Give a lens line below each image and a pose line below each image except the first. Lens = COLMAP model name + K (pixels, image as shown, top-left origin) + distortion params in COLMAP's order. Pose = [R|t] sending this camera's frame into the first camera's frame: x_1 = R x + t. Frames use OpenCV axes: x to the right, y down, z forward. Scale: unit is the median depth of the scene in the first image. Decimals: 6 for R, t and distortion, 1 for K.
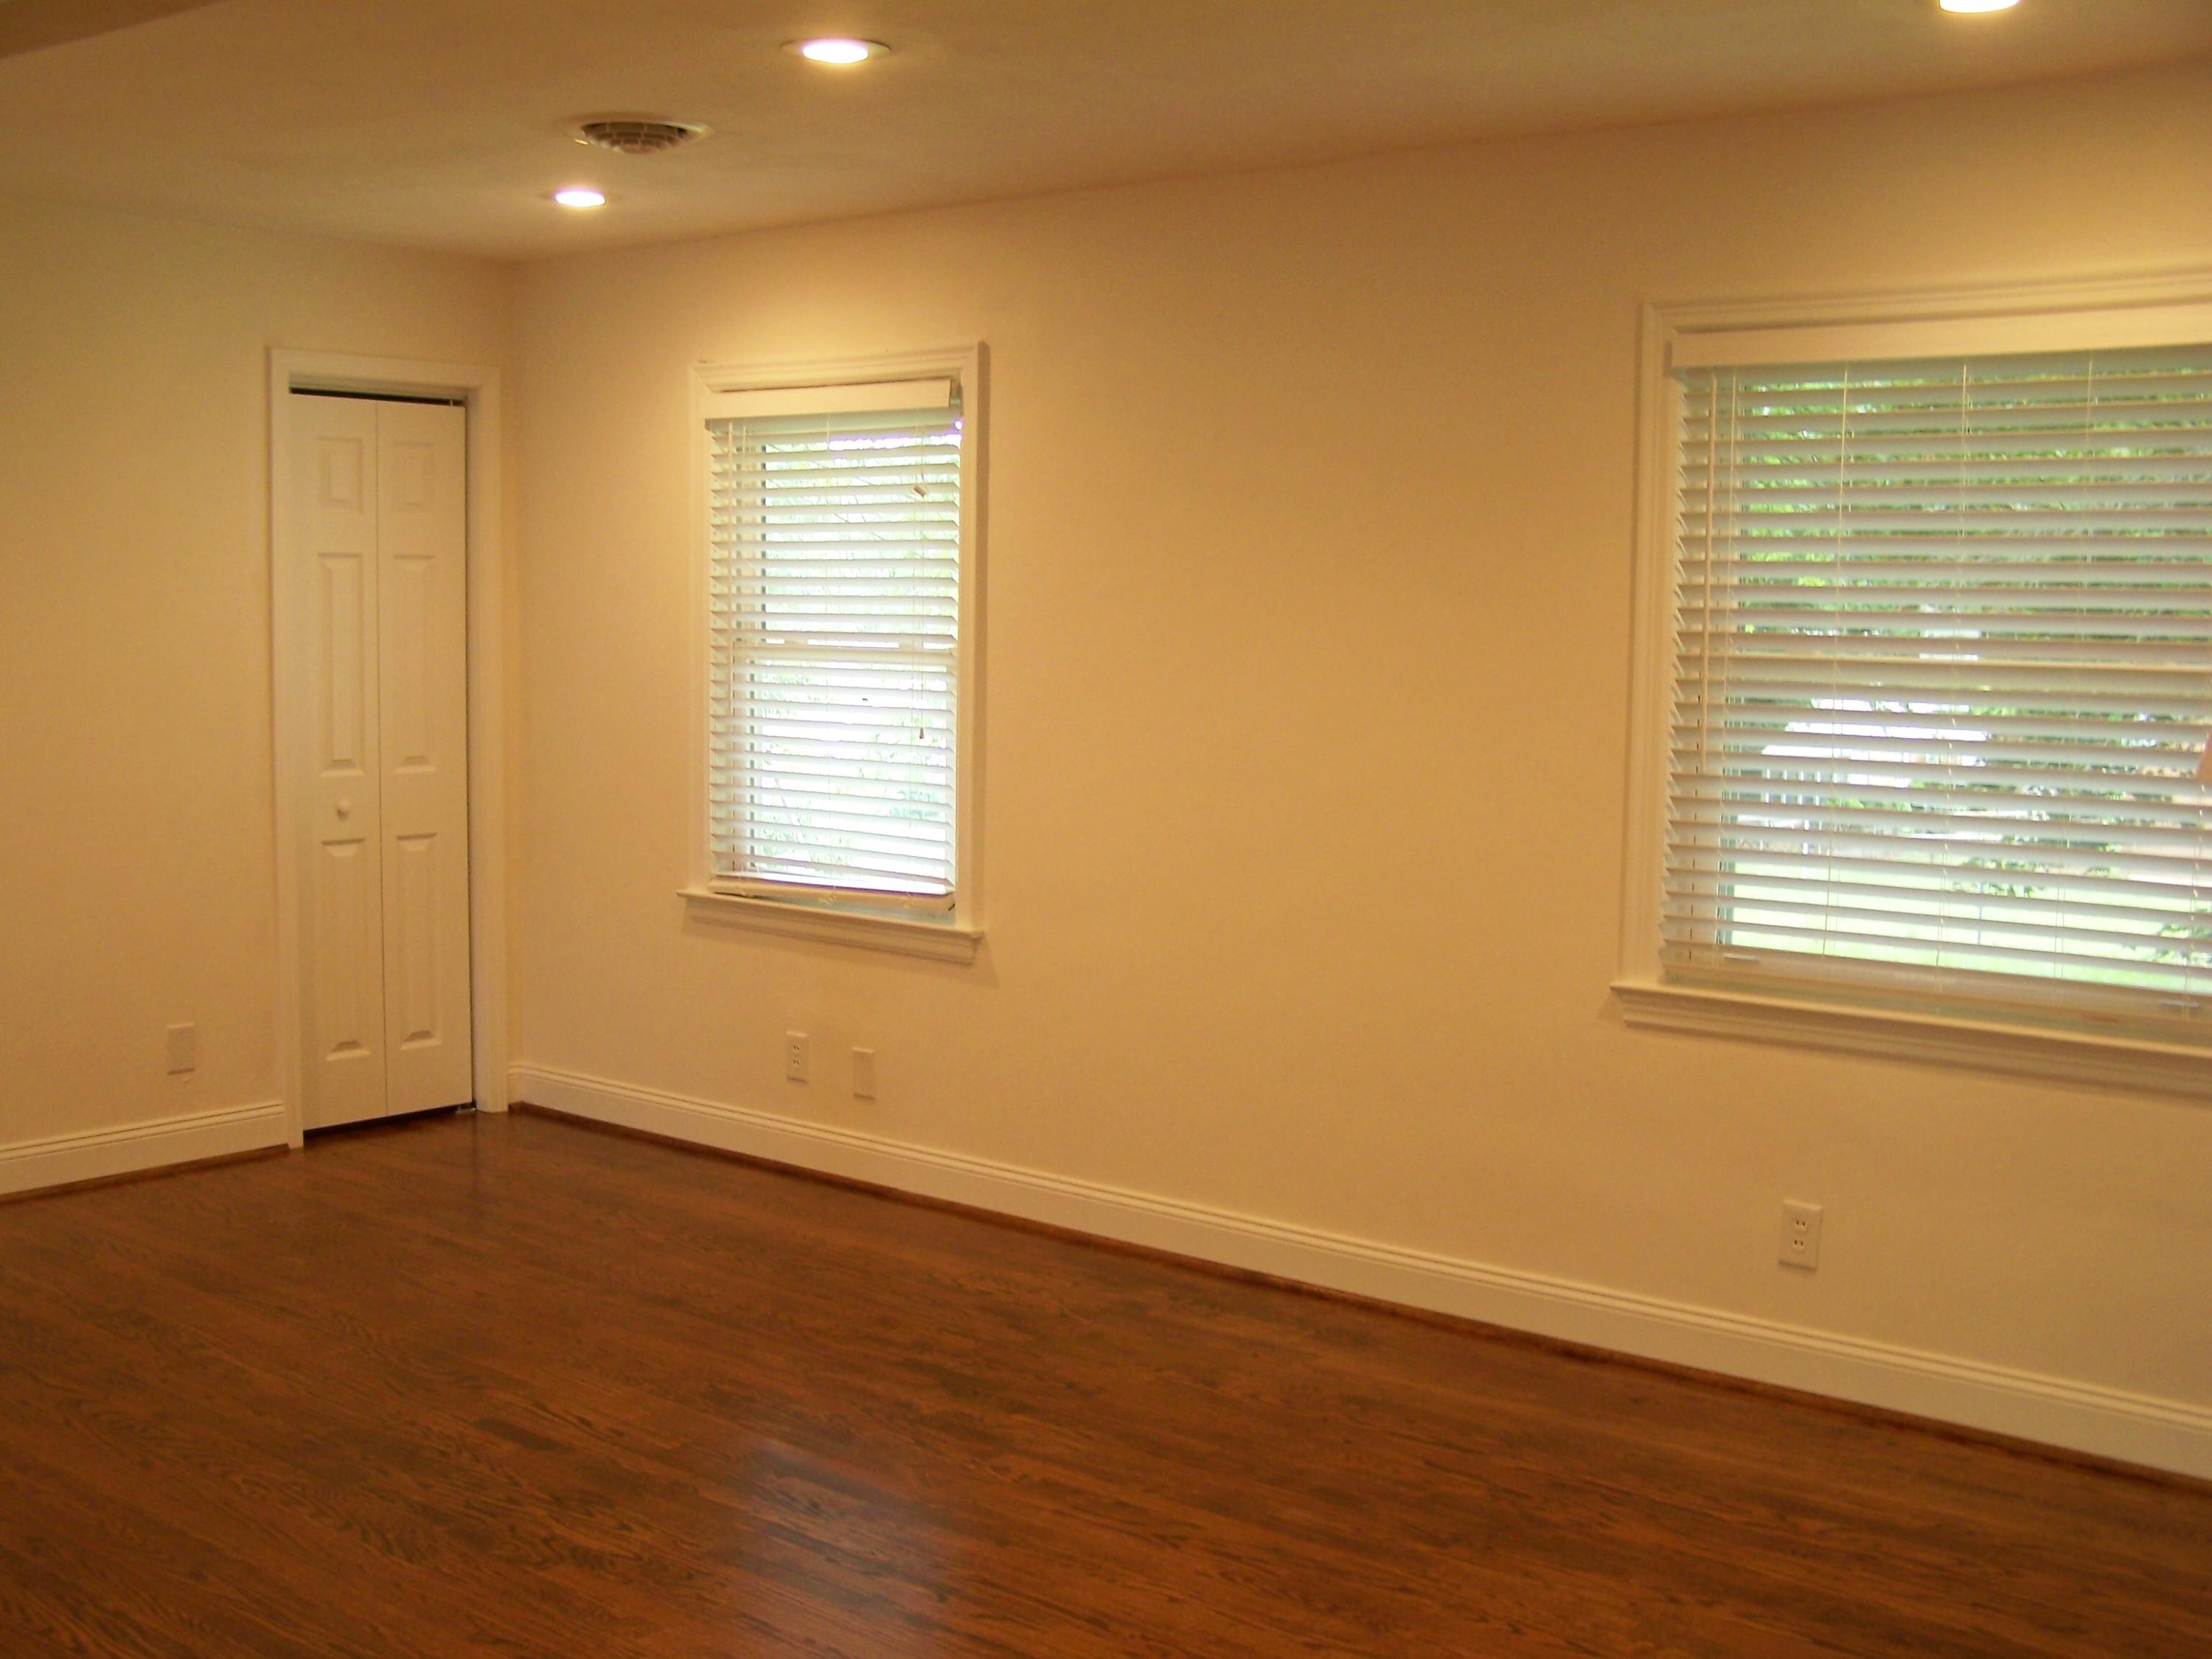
lens RADIAL K [[2506.7, 0, 1112.4], [0, 2506.7, 888.6], [0, 0, 1]] dist [-0.202957, 0.370937]
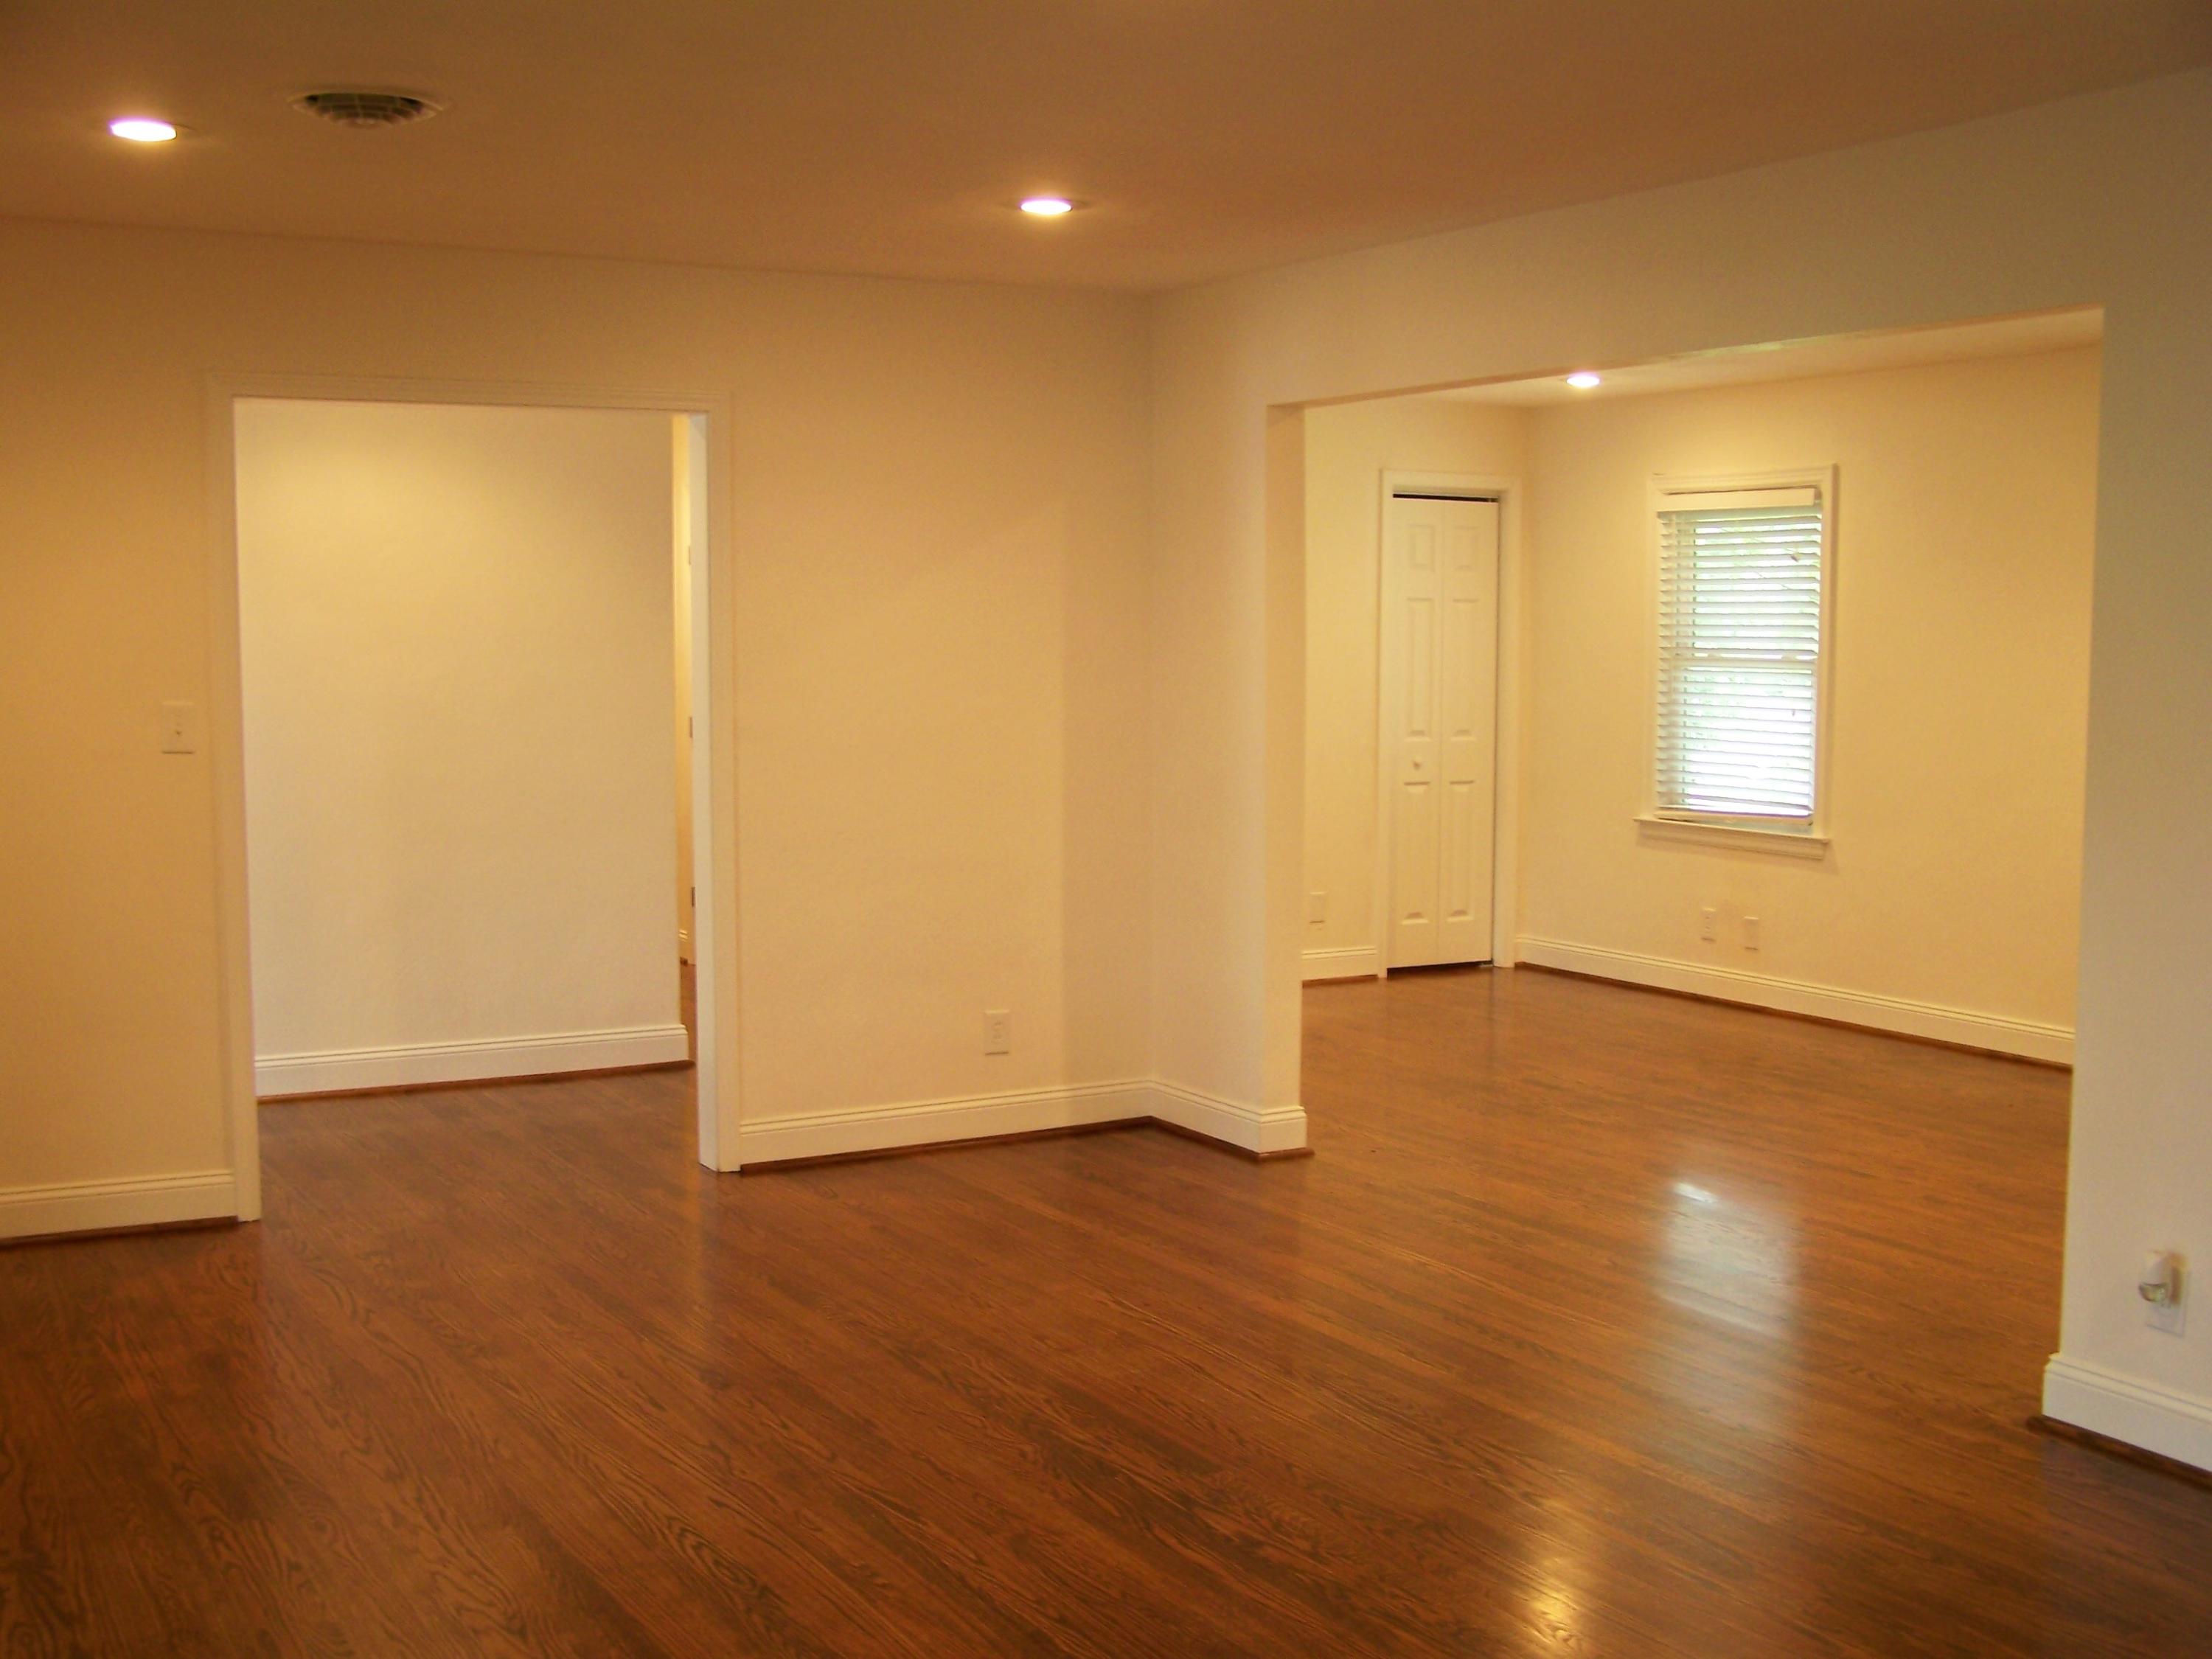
lens RADIAL K [[2506.7, 0, 1112.4], [0, 2506.7, 888.6], [0, 0, 1]] dist [-0.202957, 0.370937]
pose [[0.933404, 0.025683, -0.357907, 0.079515], [-0.032303, 0.999400, -0.012528, 0.078397], [0.357370, 0.023255, 0.933673, -0.575619]]
